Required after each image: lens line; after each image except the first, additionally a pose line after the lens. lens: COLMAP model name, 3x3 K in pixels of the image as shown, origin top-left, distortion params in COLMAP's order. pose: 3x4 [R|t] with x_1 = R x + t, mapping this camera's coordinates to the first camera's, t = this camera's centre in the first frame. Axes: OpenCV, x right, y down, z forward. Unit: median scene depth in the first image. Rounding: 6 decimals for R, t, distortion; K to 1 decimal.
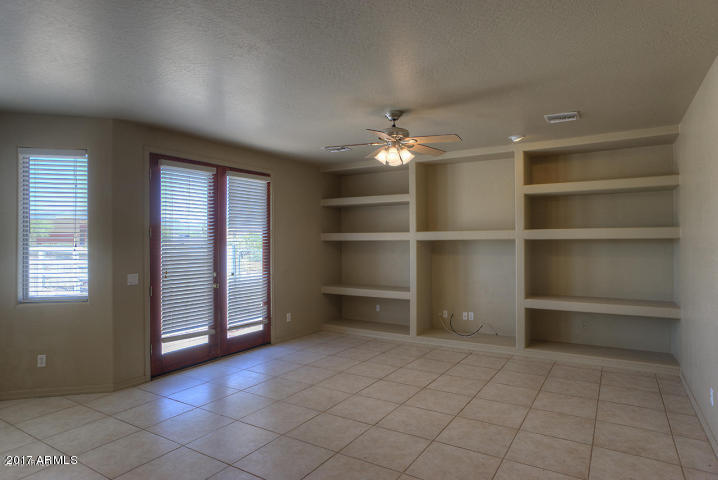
lens RADIAL K [[424.4, 0, 362.6], [0, 424.4, 243.6], [0, 0, 1]] dist [-0.025803, 0.005158]
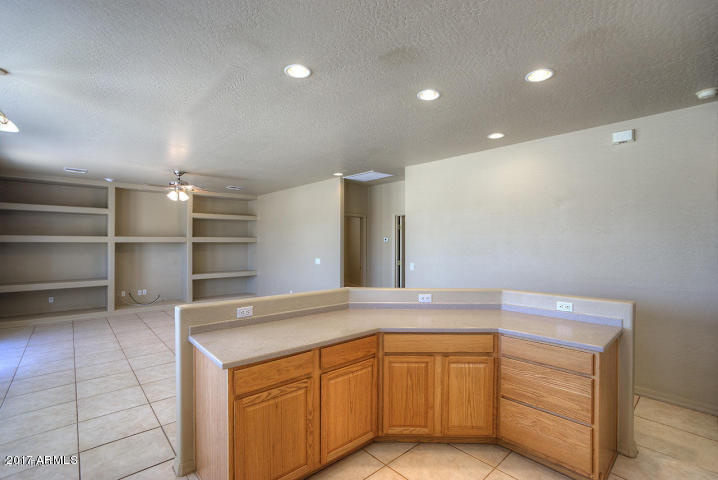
lens RADIAL K [[332.4, 0, 358.7], [0, 332.4, 237.4], [0, 0, 1]] dist [-0.033880, 0.006986]
pose [[0.285379, 0.021169, 0.958181, -0.773498], [0.005781, 0.999700, -0.023808, 0.007124], [-0.958397, 0.012334, 0.285170, -0.097881]]
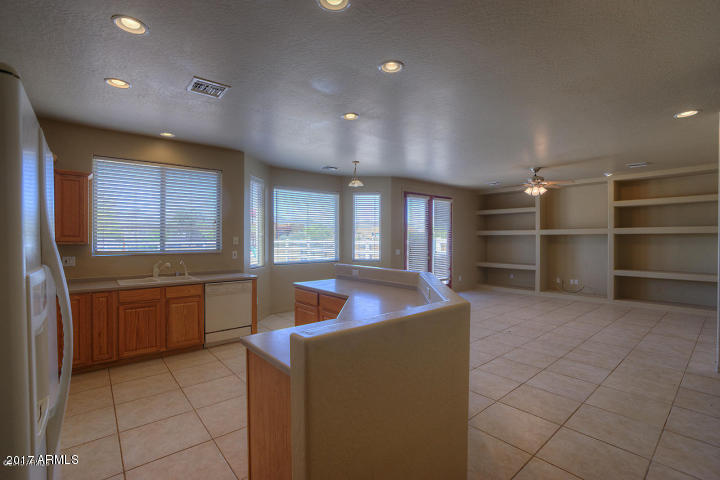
lens RADIAL K [[333.3, 0, 363.9], [0, 333.3, 239.7], [0, 0, 1]] dist [-0.033880, 0.006986]
pose [[0.953414, 0.006962, -0.301584, -0.162878], [-0.007737, 0.999969, -0.001375, 0.021494], [0.301565, 0.003645, 0.953439, -0.513411]]
